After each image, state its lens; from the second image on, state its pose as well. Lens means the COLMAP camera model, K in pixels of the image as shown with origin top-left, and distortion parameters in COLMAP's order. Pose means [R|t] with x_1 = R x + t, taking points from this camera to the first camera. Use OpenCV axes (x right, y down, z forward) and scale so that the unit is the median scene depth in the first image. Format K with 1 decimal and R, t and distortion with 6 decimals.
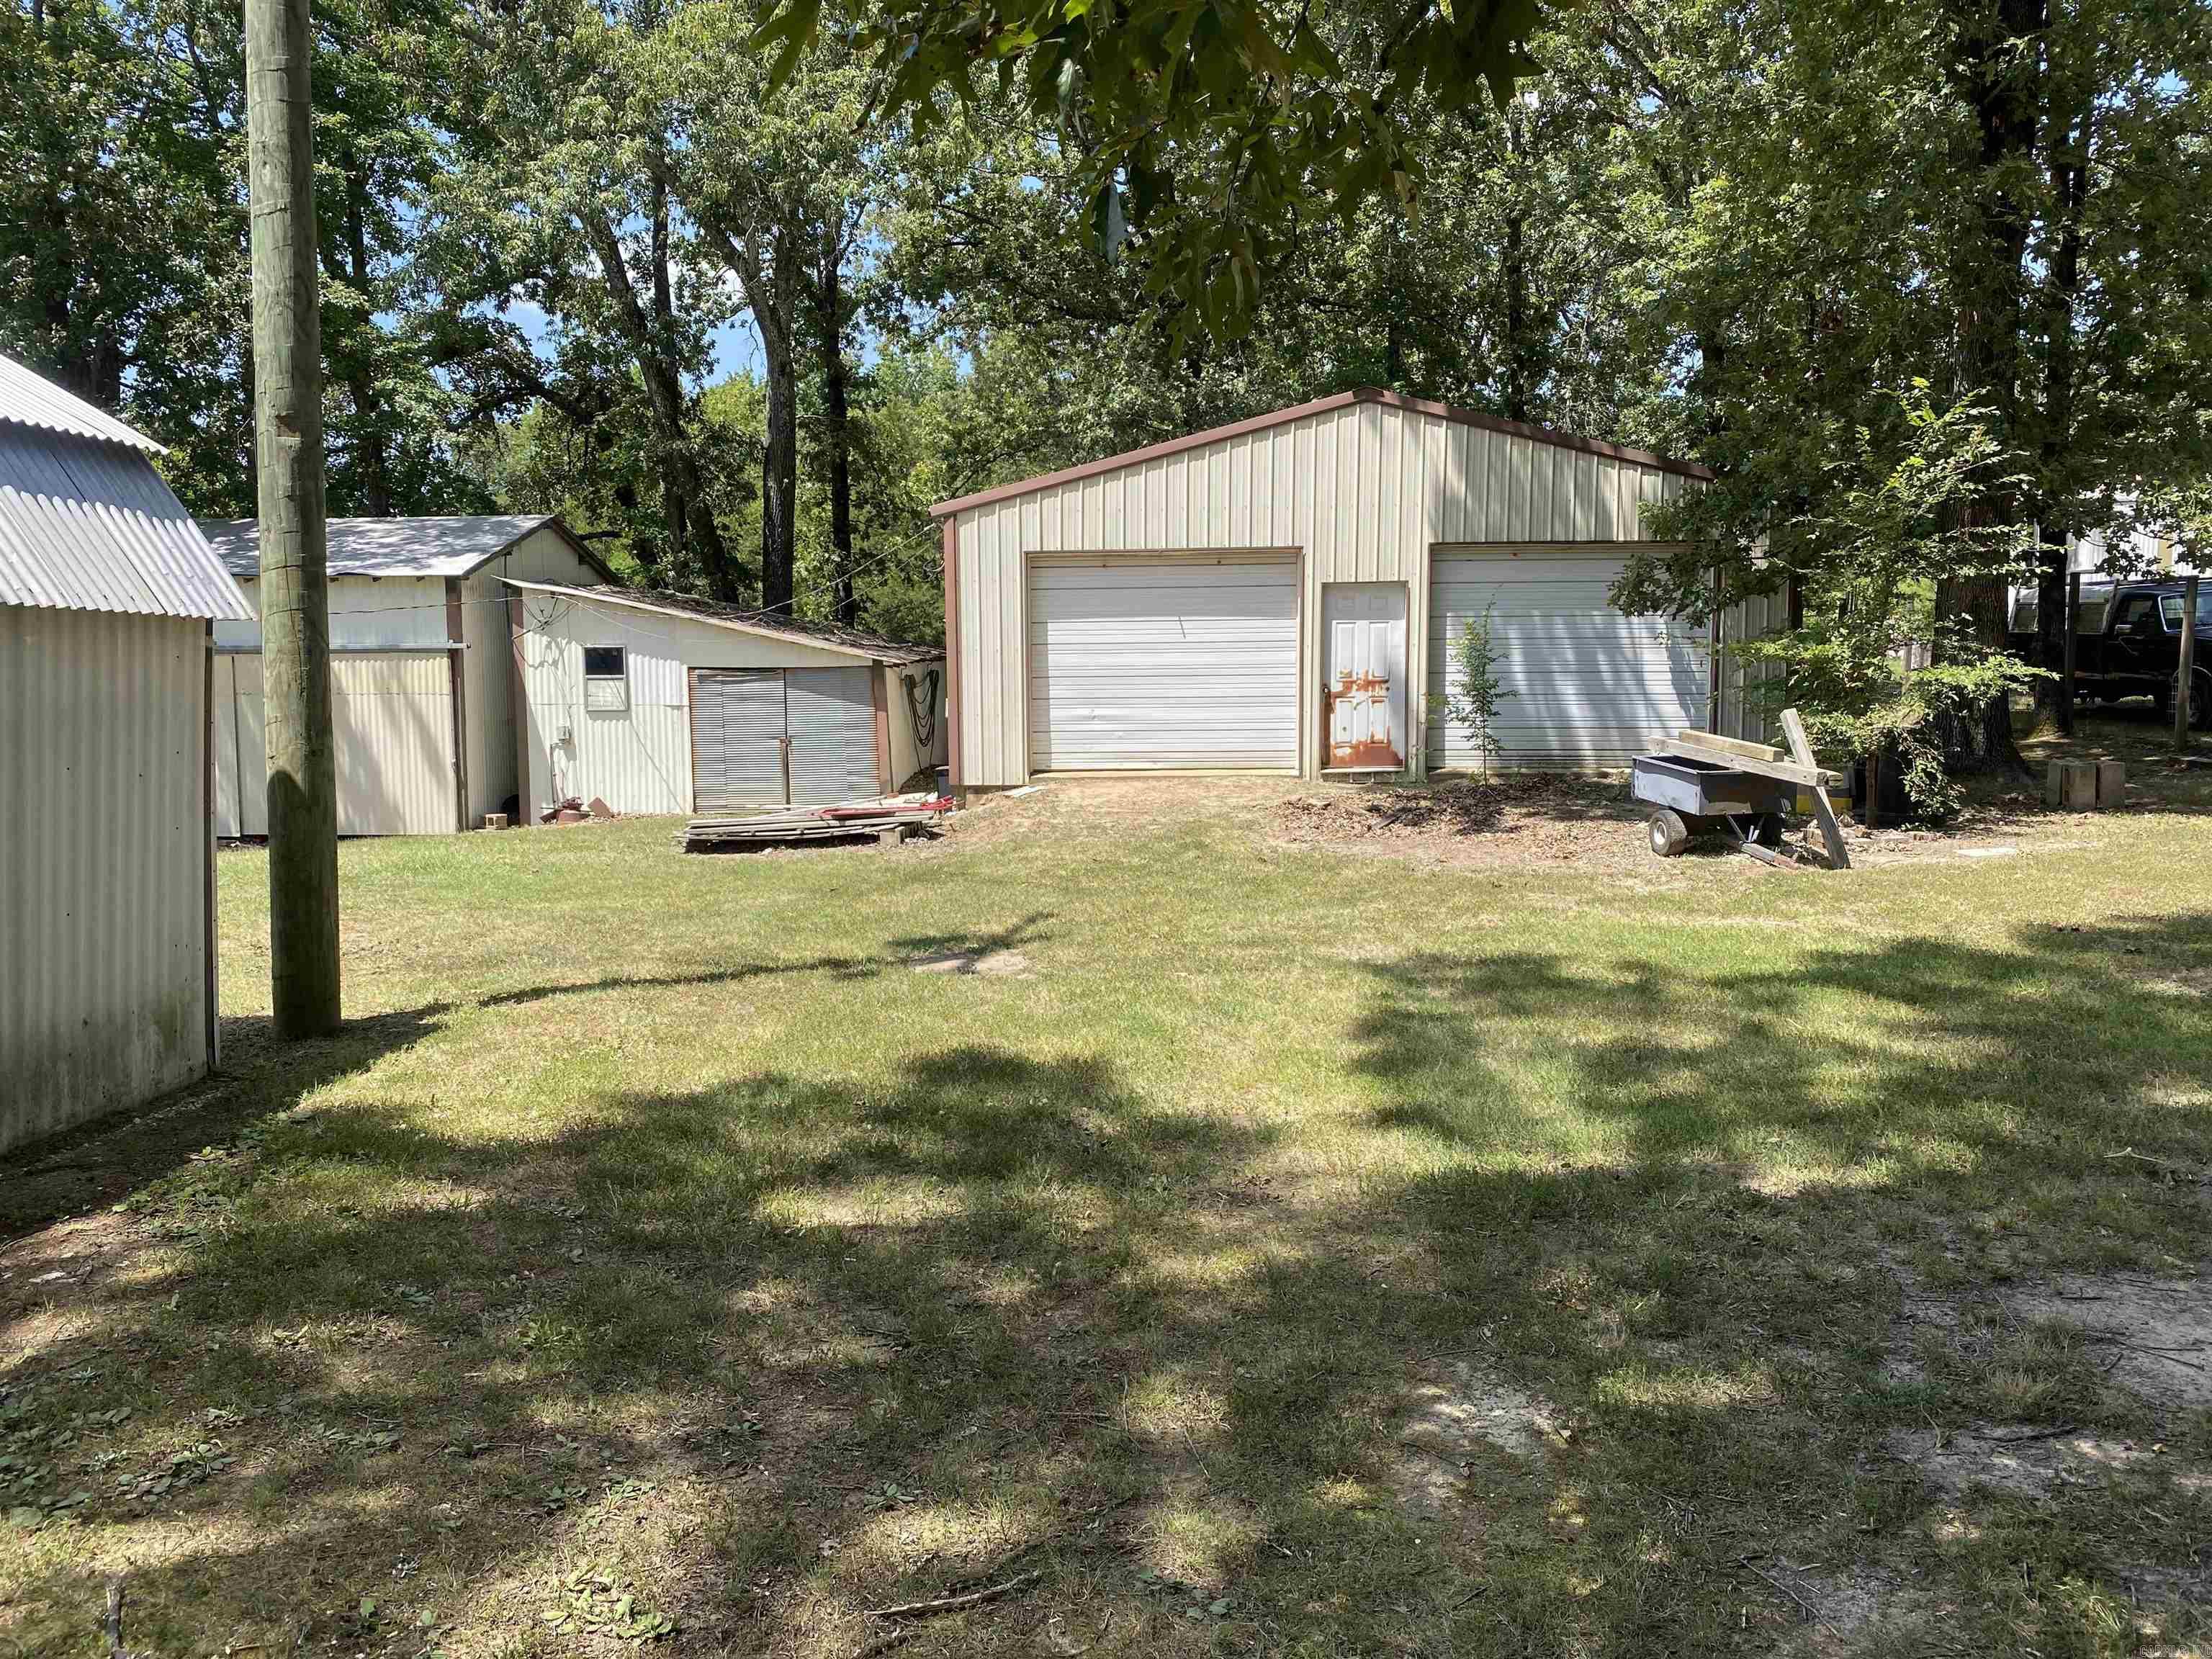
lens RADIAL K [[1671.3, 0, 1117.2], [0, 1671.3, 819.1], [0, 0, 1]] dist [0.027810, -0.028608]
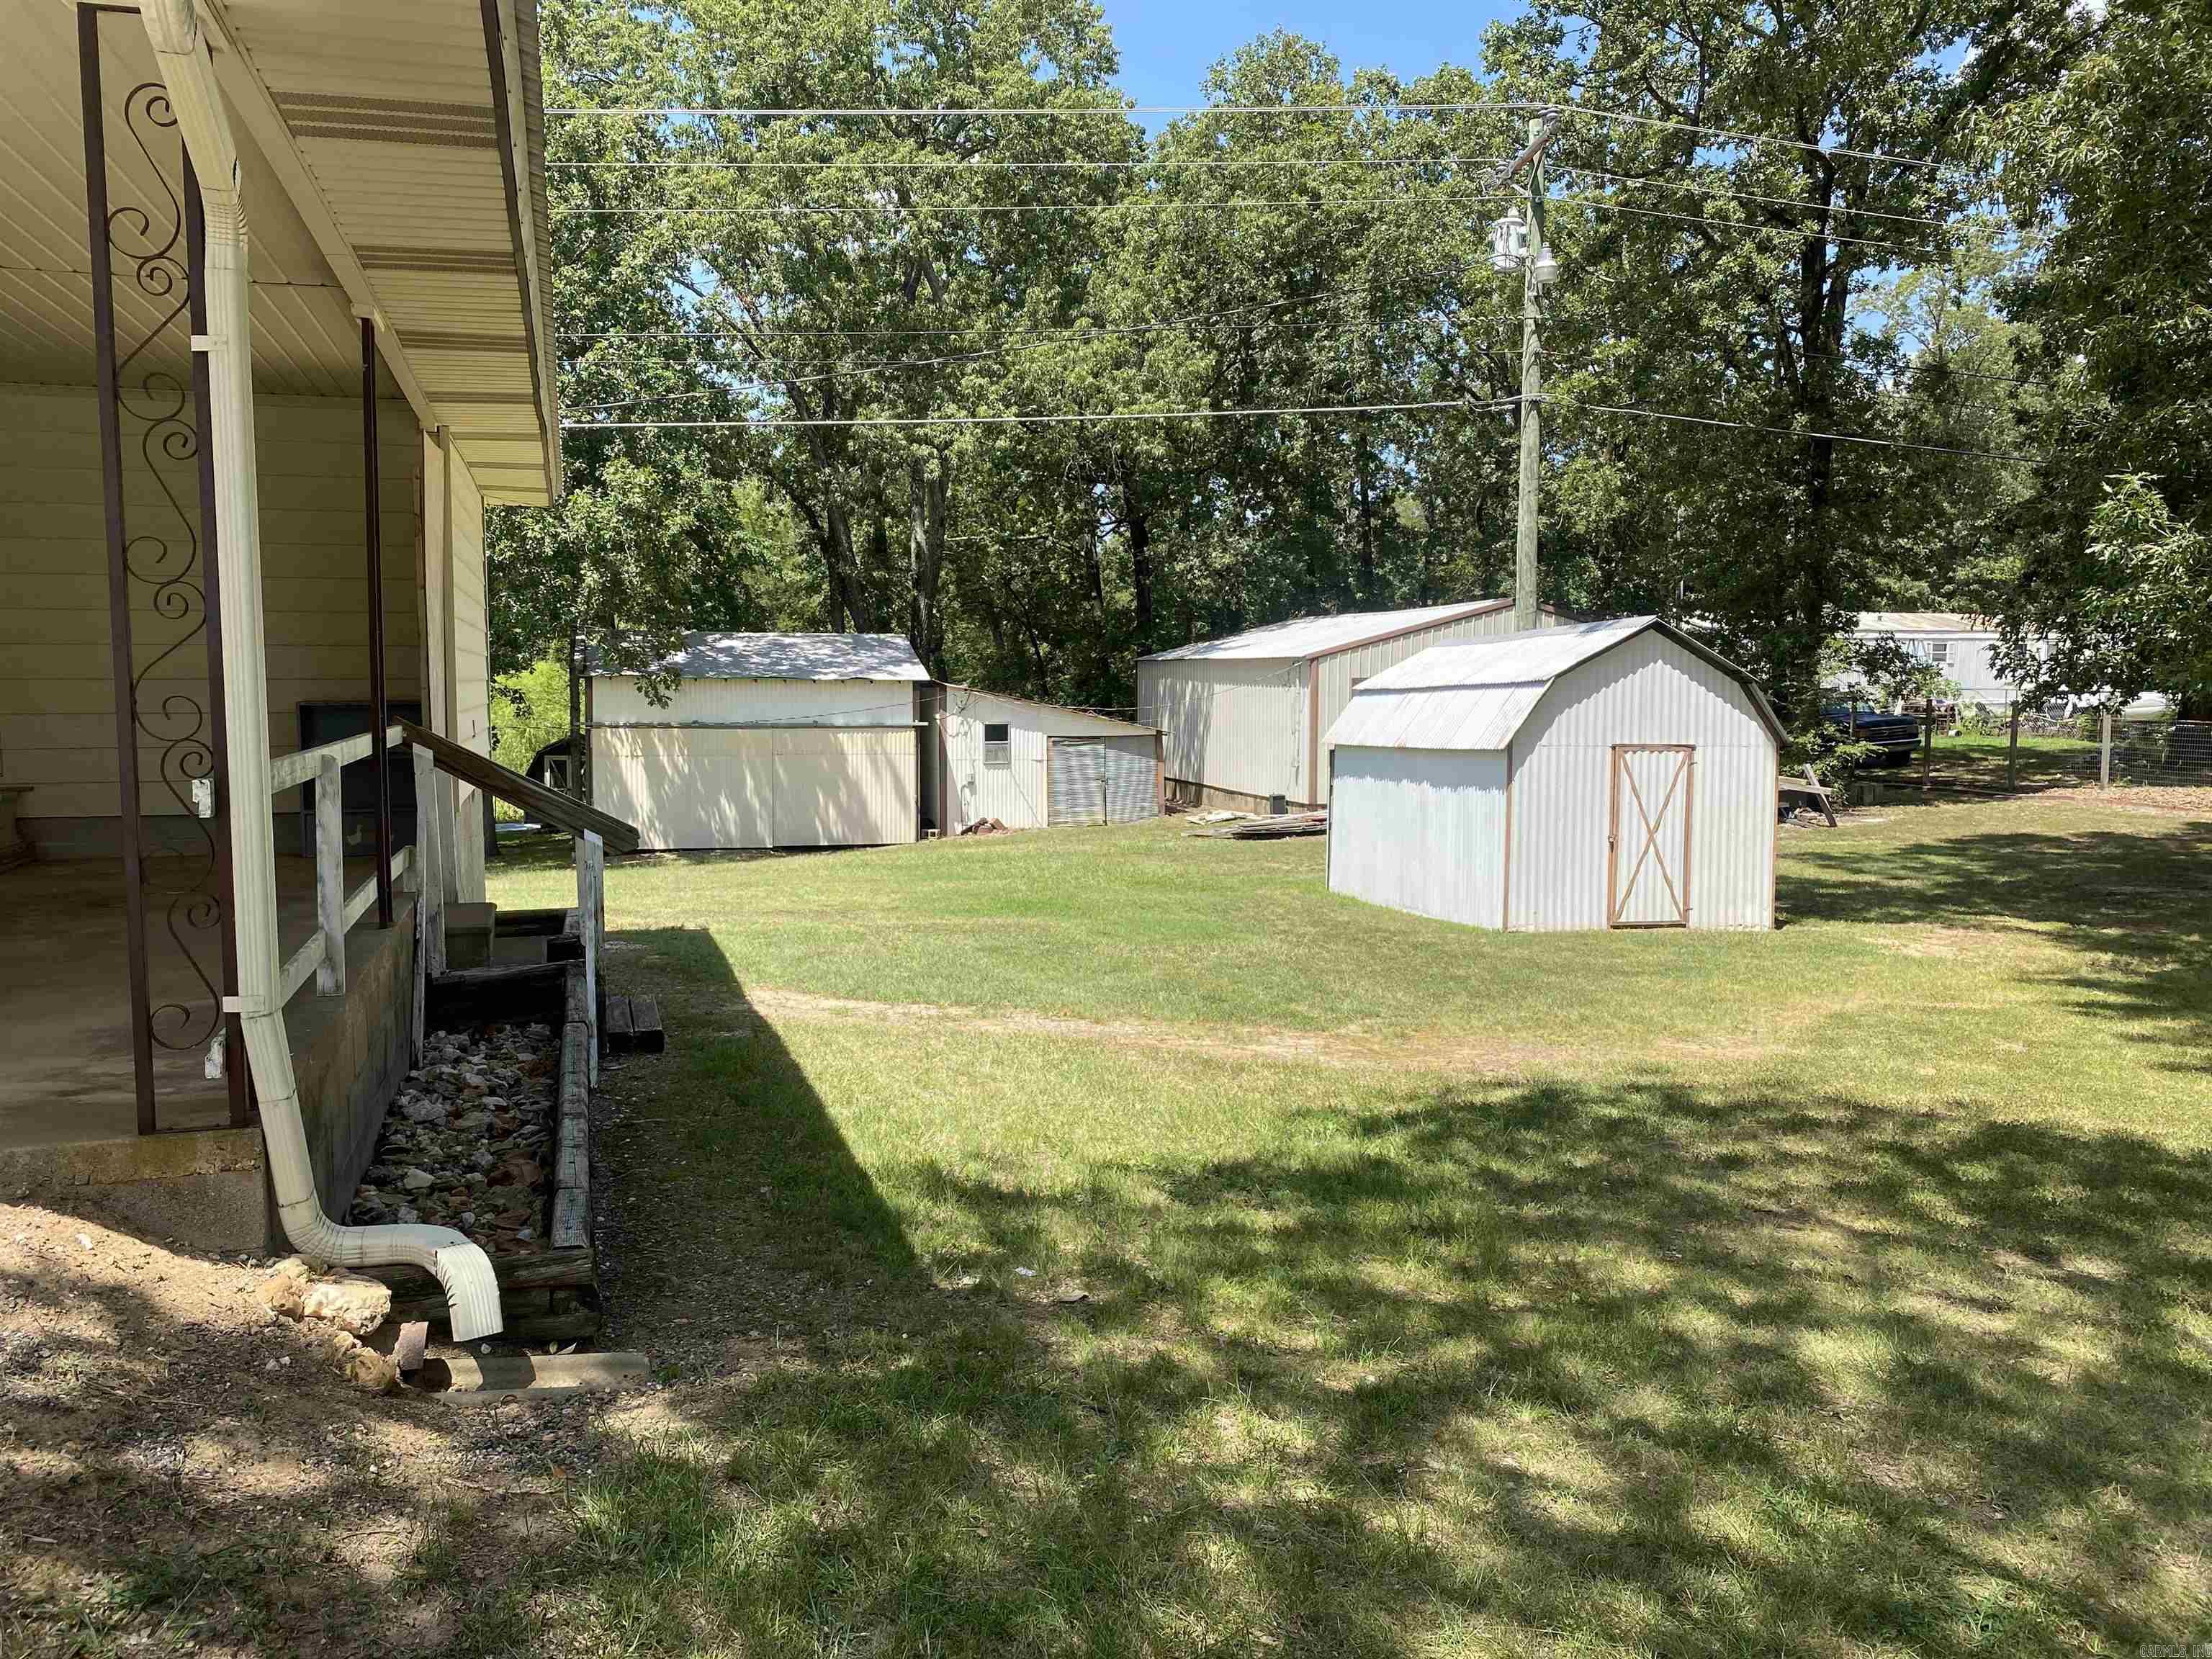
lens RADIAL K [[1671.3, 0, 1112.6], [0, 1671.3, 827.6], [0, 0, 1]] dist [0.027810, -0.028608]
pose [[0.966267, -0.017403, 0.256953, -0.609664], [0.021425, 0.999688, -0.012859, 0.018880], [-0.256649, 0.017930, 0.966338, -0.562647]]
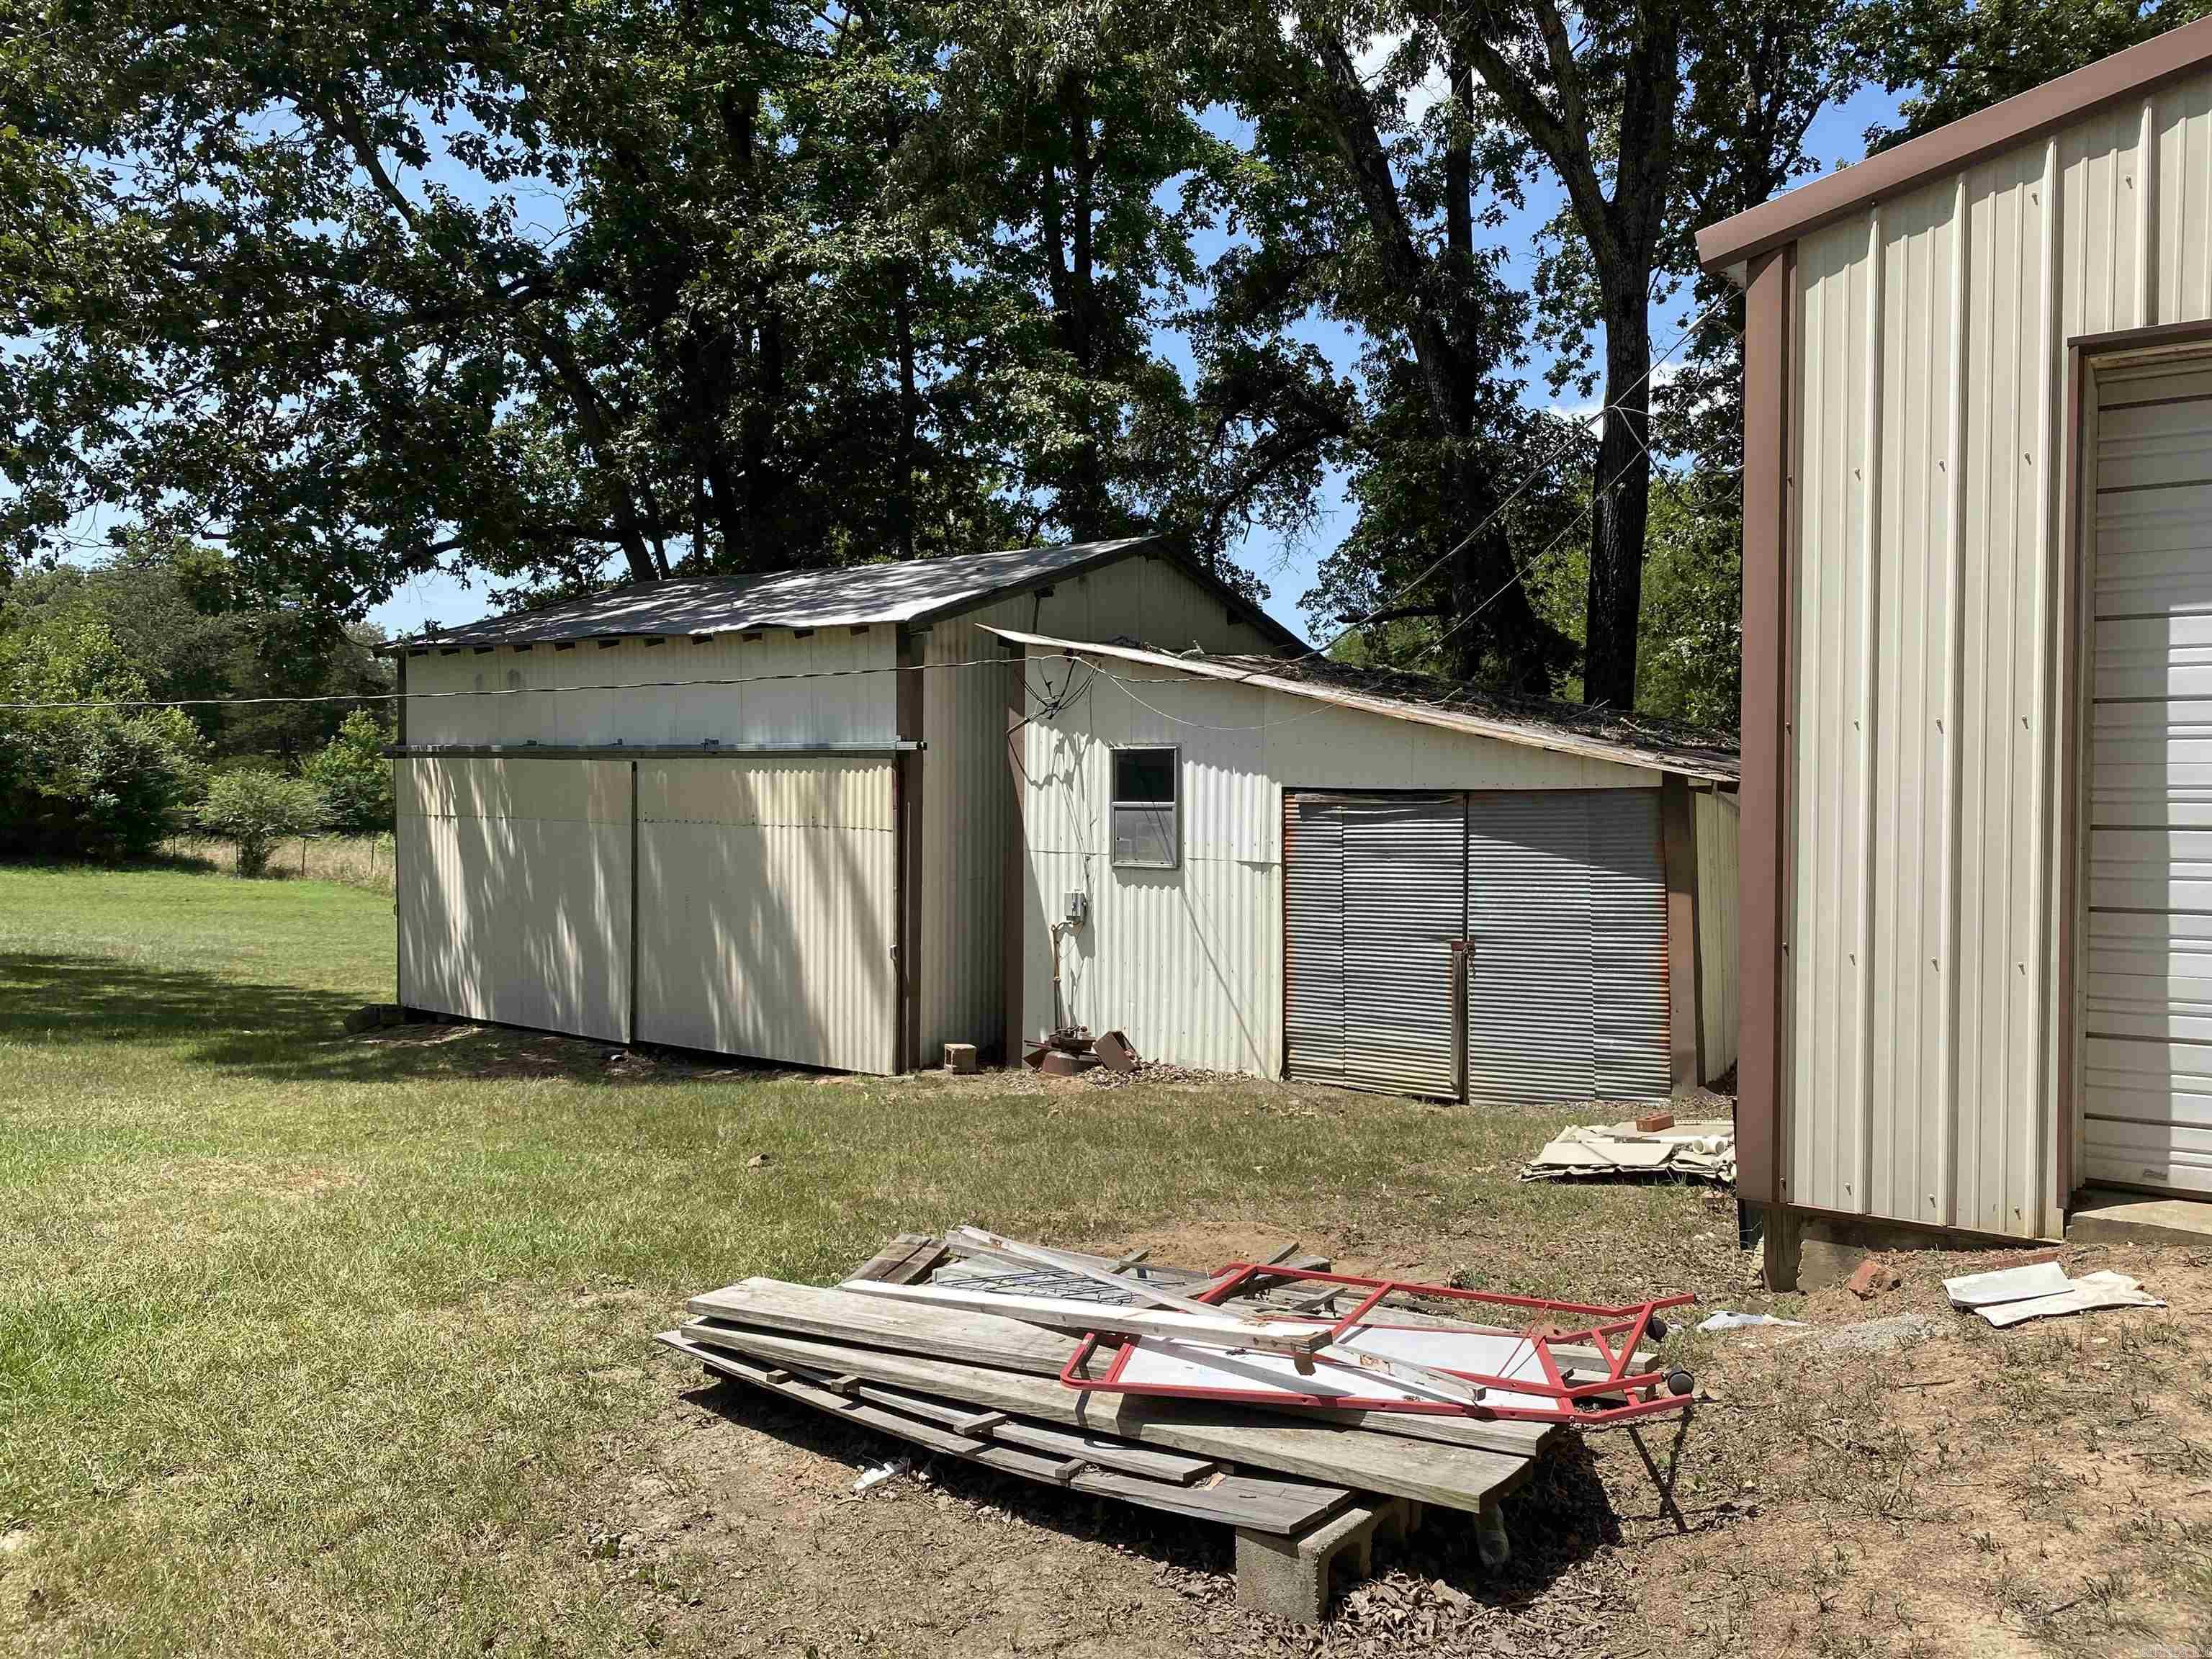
lens RADIAL K [[1671.3, 0, 1069.5], [0, 1671.3, 835.3], [0, 0, 1]] dist [0.027810, -0.028608]
pose [[0.828048, 0.026876, -0.560012, -0.028361], [-0.064645, 0.996765, -0.047749, -0.048469], [0.556917, 0.075740, 0.827107, 0.551014]]
